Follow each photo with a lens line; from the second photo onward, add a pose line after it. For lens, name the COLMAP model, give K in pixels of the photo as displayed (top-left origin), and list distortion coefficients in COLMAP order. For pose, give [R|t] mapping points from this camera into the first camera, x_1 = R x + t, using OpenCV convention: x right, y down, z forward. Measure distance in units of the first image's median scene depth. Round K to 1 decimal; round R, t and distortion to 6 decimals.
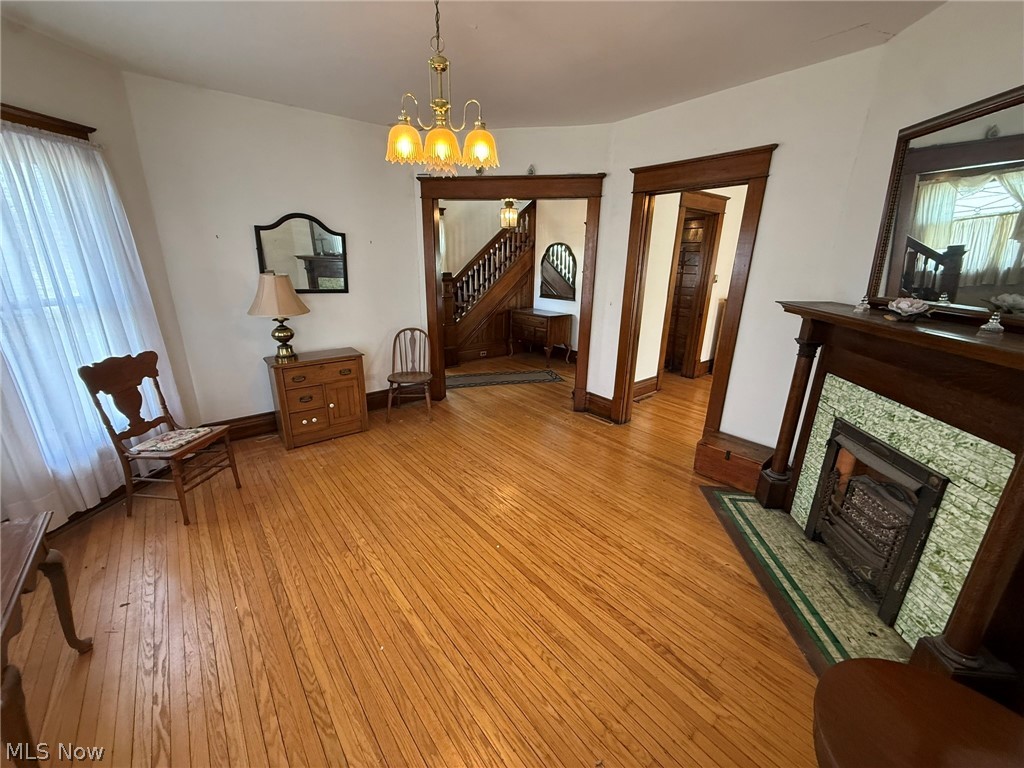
lens RADIAL K [[405.6, 0, 508.1], [0, 405.6, 383.3], [0, 0, 1]] dist [-0.000988, -0.000915]
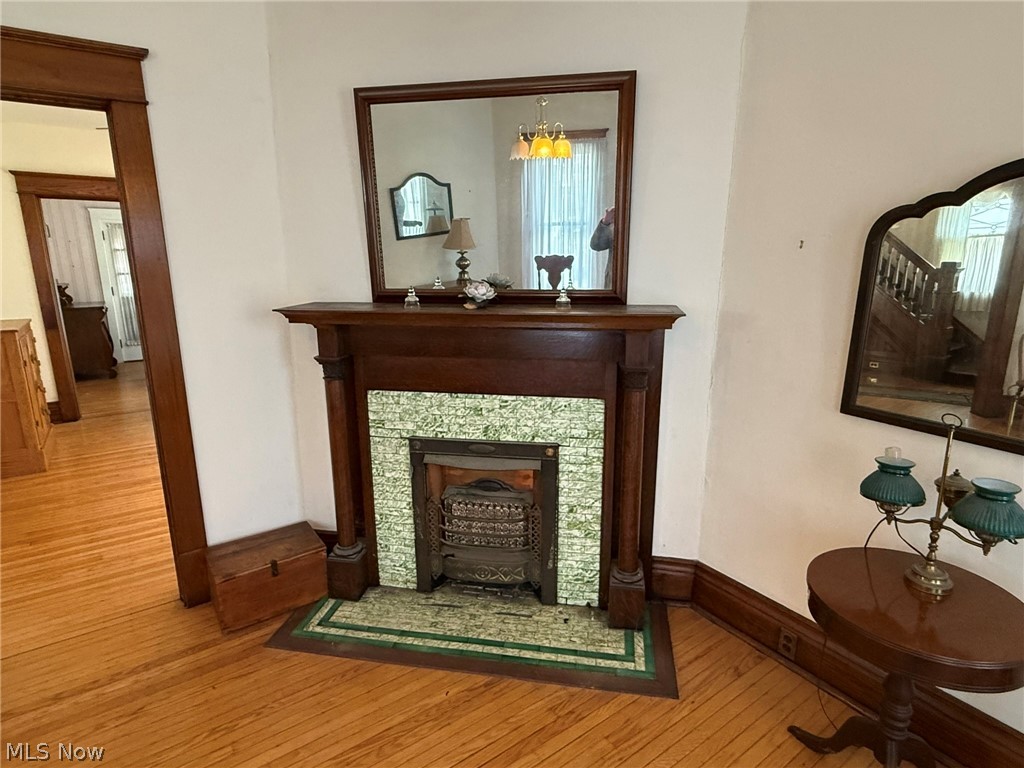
lens RADIAL K [[556.2, 0, 515.0], [0, 556.2, 385.3], [0, 0, 1]] dist [-0.002184, -0.000914]
pose [[0.071161, -0.240321, 0.968081, -0.207970], [0.308742, 0.928186, 0.207723, -0.172981], [-0.948480, 0.284106, 0.140248, 0.609754]]
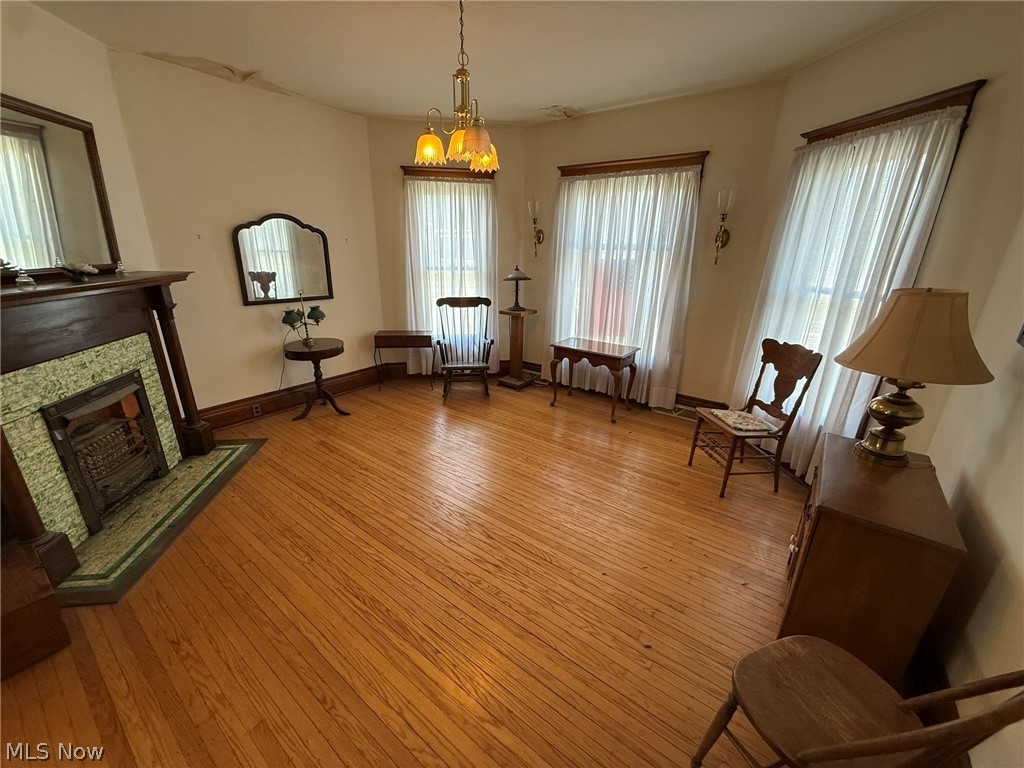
lens RADIAL K [[405.6, 0, 510.6], [0, 405.6, 385.6], [0, 0, 1]] dist [-0.000988, -0.000915]
pose [[-0.969476, 0.054637, -0.239022, 0.022309], [-0.100261, 0.801283, 0.589825, -0.575996], [0.223750, 0.595786, -0.771347, 1.858082]]
